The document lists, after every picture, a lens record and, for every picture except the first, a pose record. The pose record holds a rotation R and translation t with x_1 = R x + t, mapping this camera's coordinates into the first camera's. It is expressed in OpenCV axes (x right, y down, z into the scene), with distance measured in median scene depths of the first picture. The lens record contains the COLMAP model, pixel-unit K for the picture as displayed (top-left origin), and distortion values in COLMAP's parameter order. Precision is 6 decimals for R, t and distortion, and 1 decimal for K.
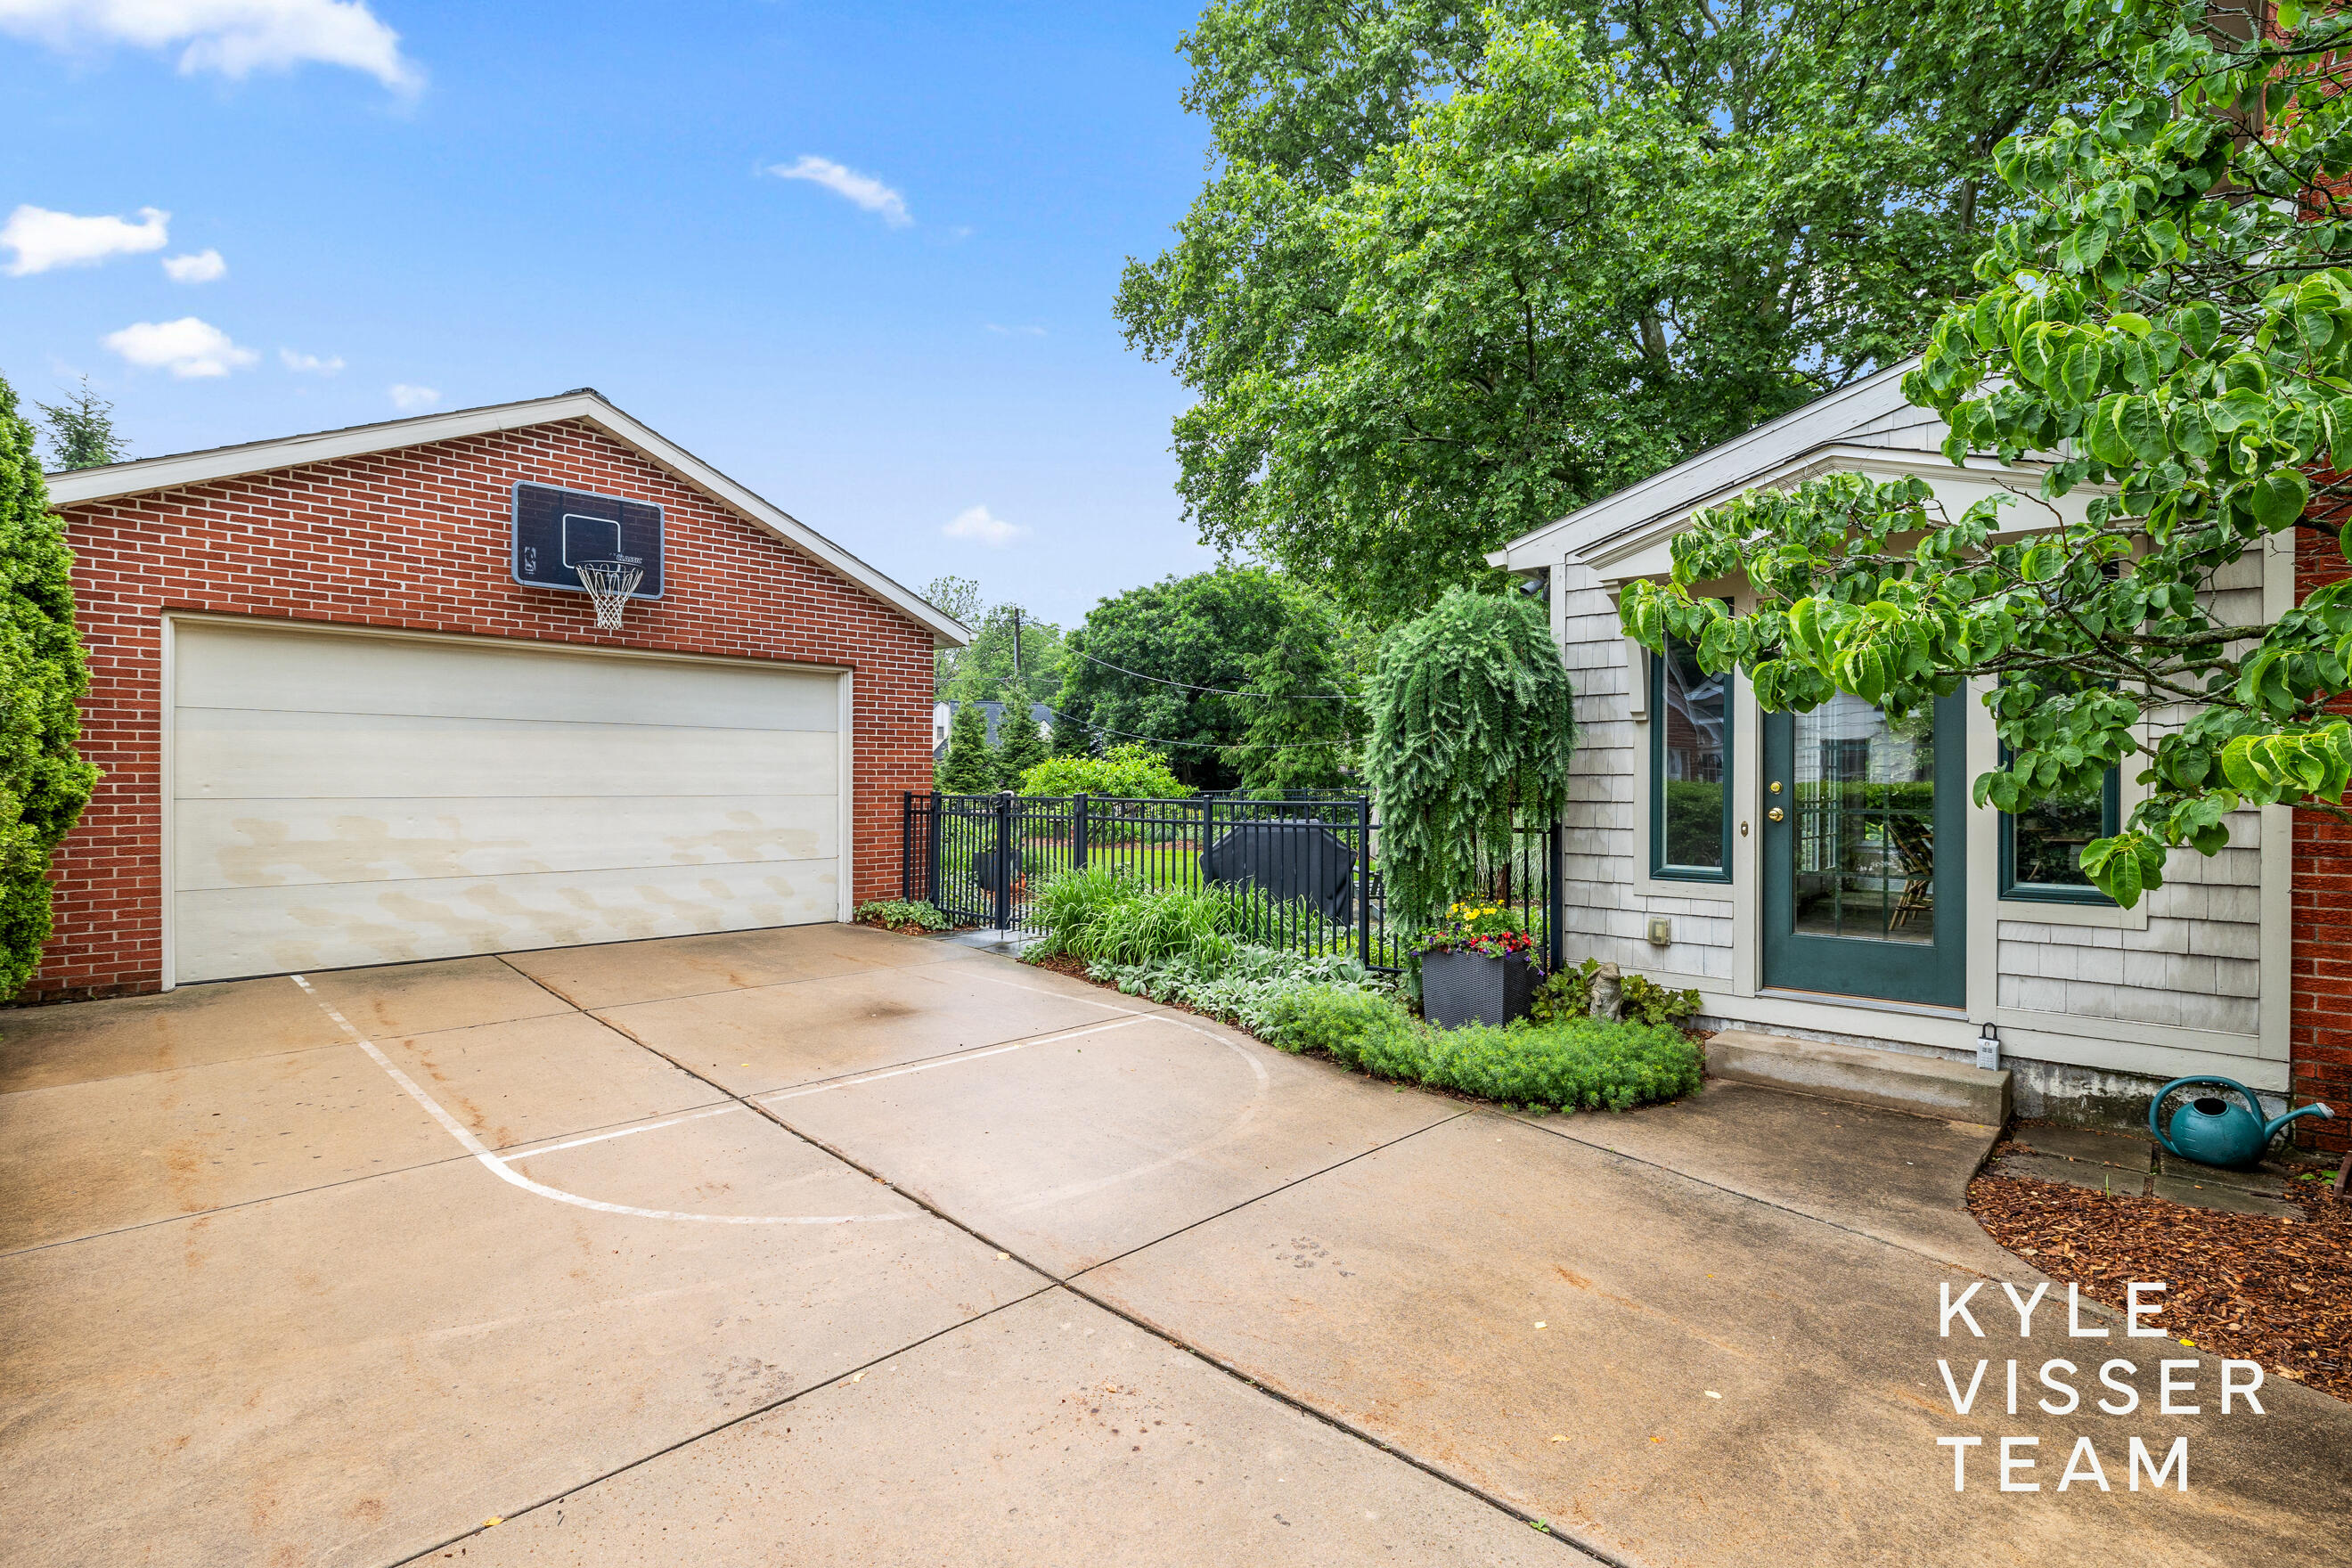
lens RADIAL K [[1140.2, 0, 1170.8], [0, 1140.2, 770.1], [0, 0, 1]] dist [0.001313, 0.001374]
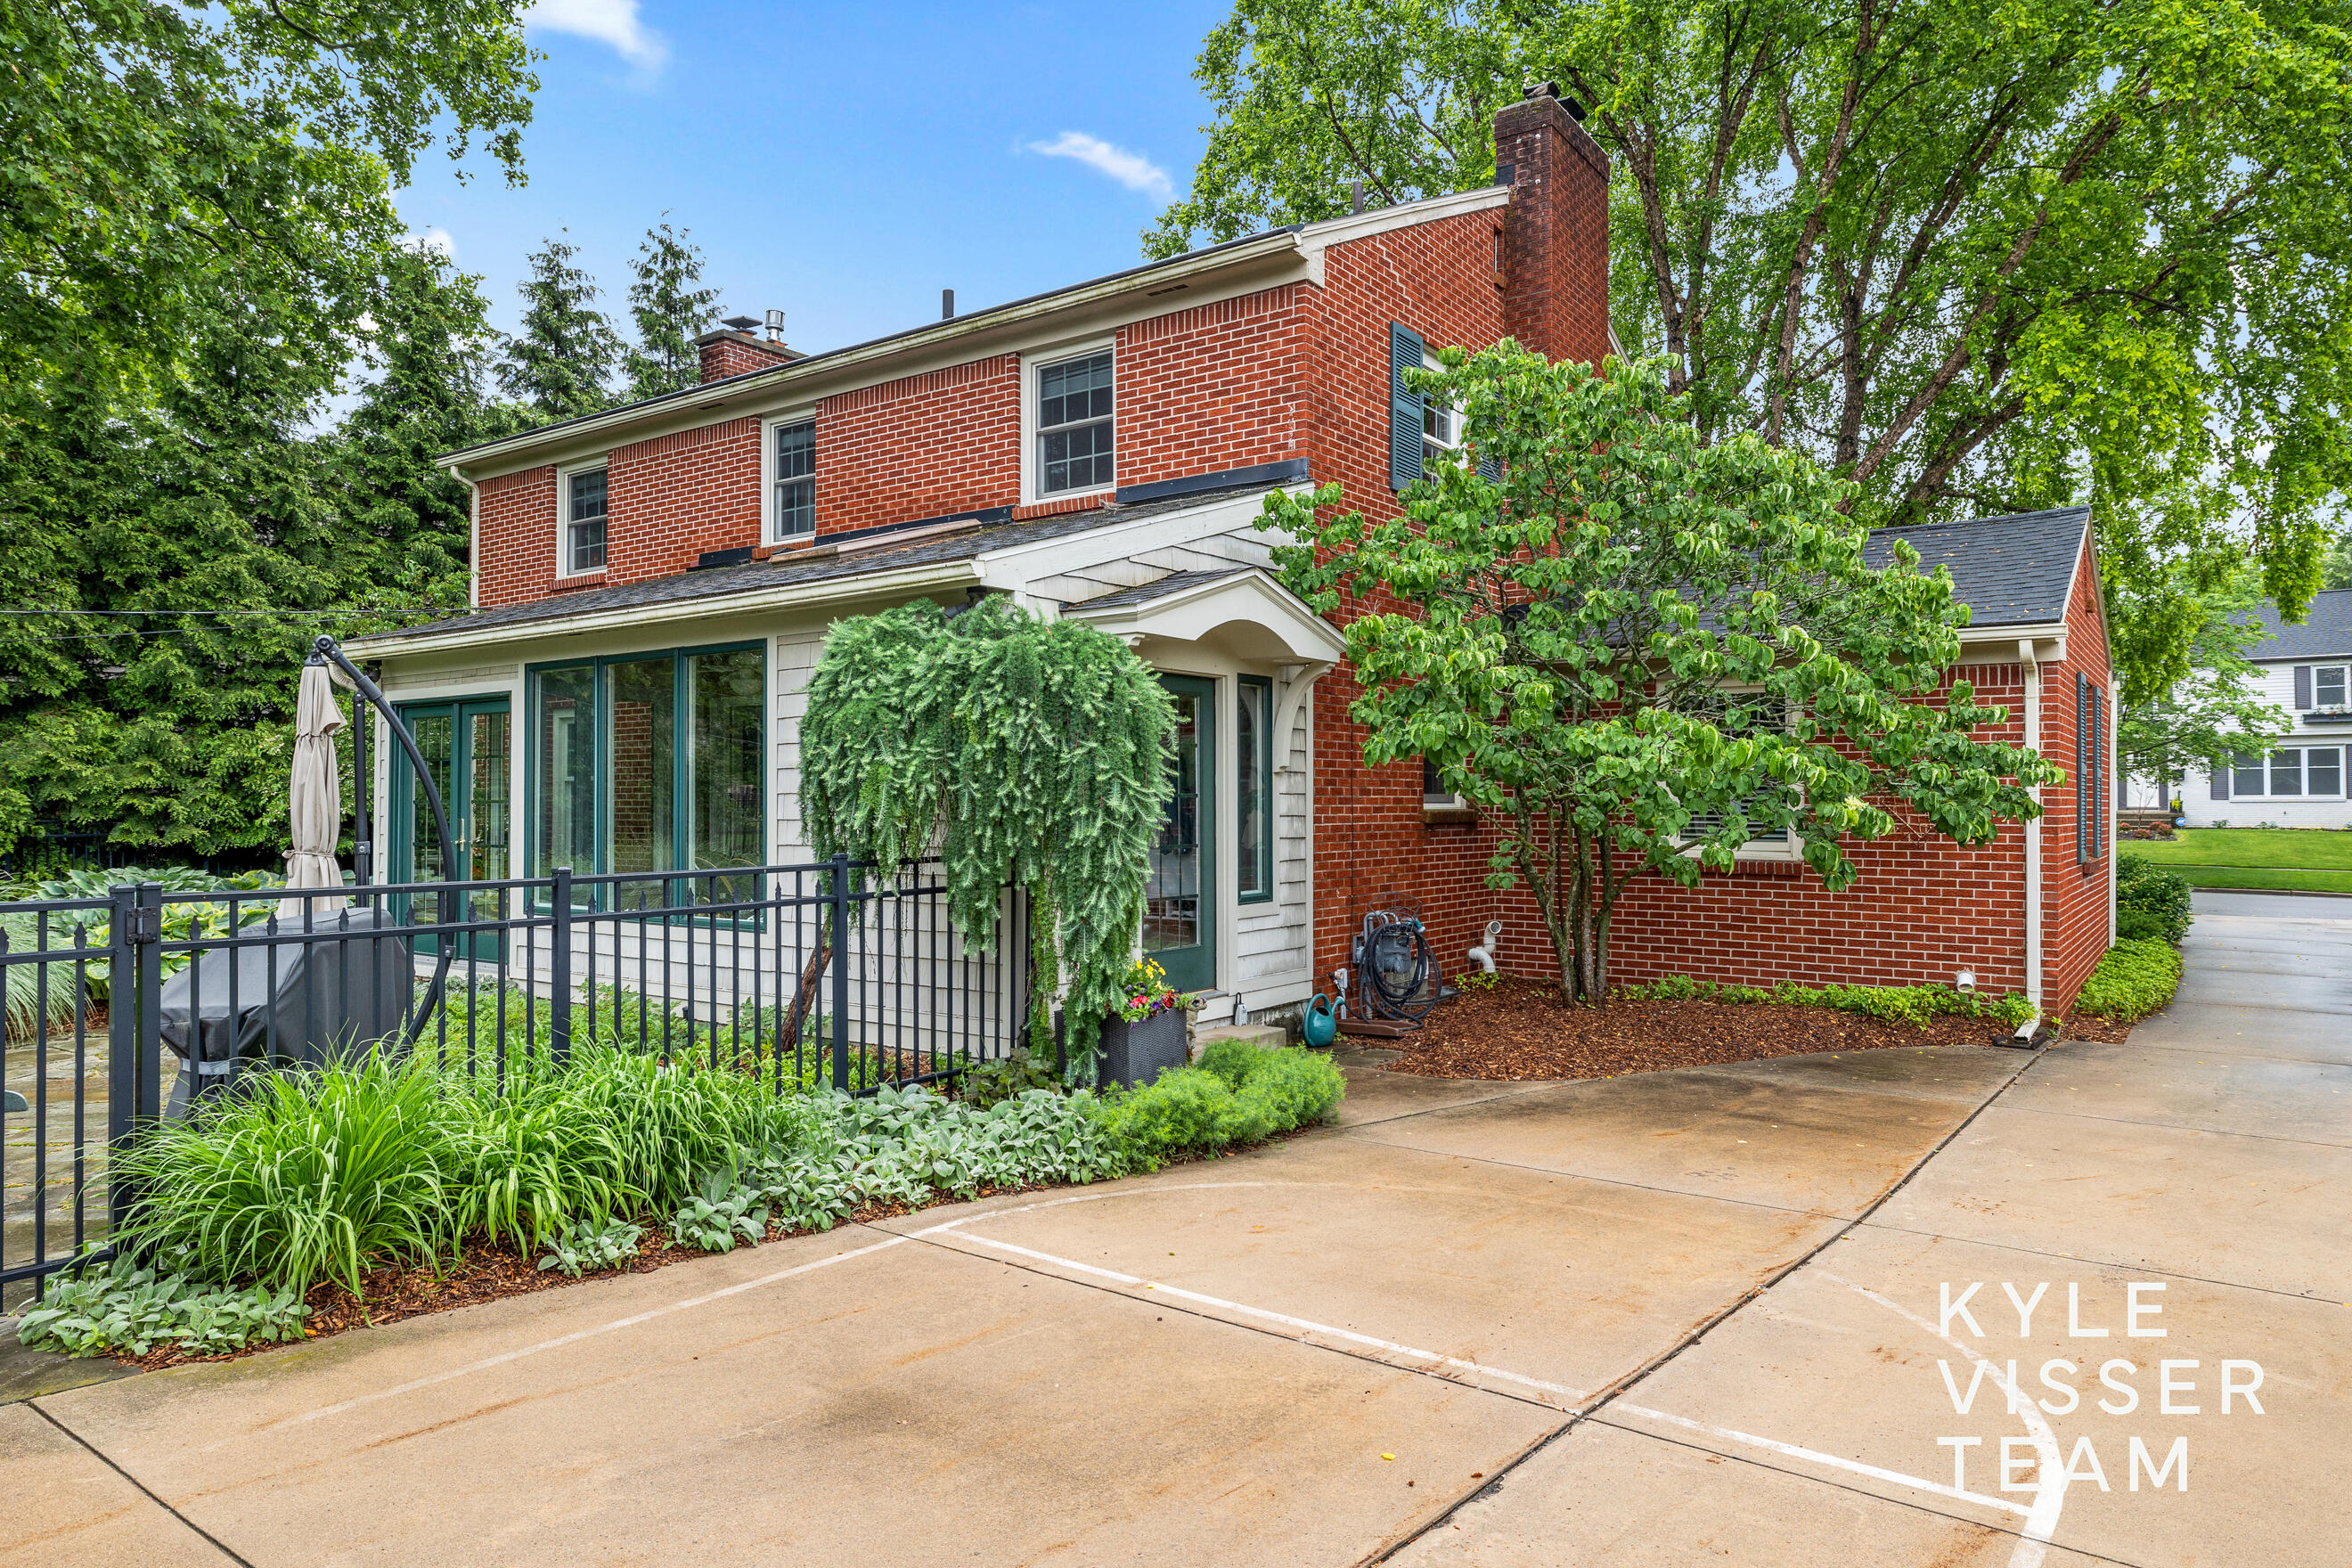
lens RADIAL K [[1469.9, 0, 1171.6], [0, 1469.9, 791.9], [0, 0, 1]] dist [-0.006747, -0.002731]
pose [[-0.118930, 0.006714, 0.992880, -1.123765], [0.006712, 0.999960, -0.005958, -0.019987], [-0.992880, 0.005956, -0.118970, 1.338003]]
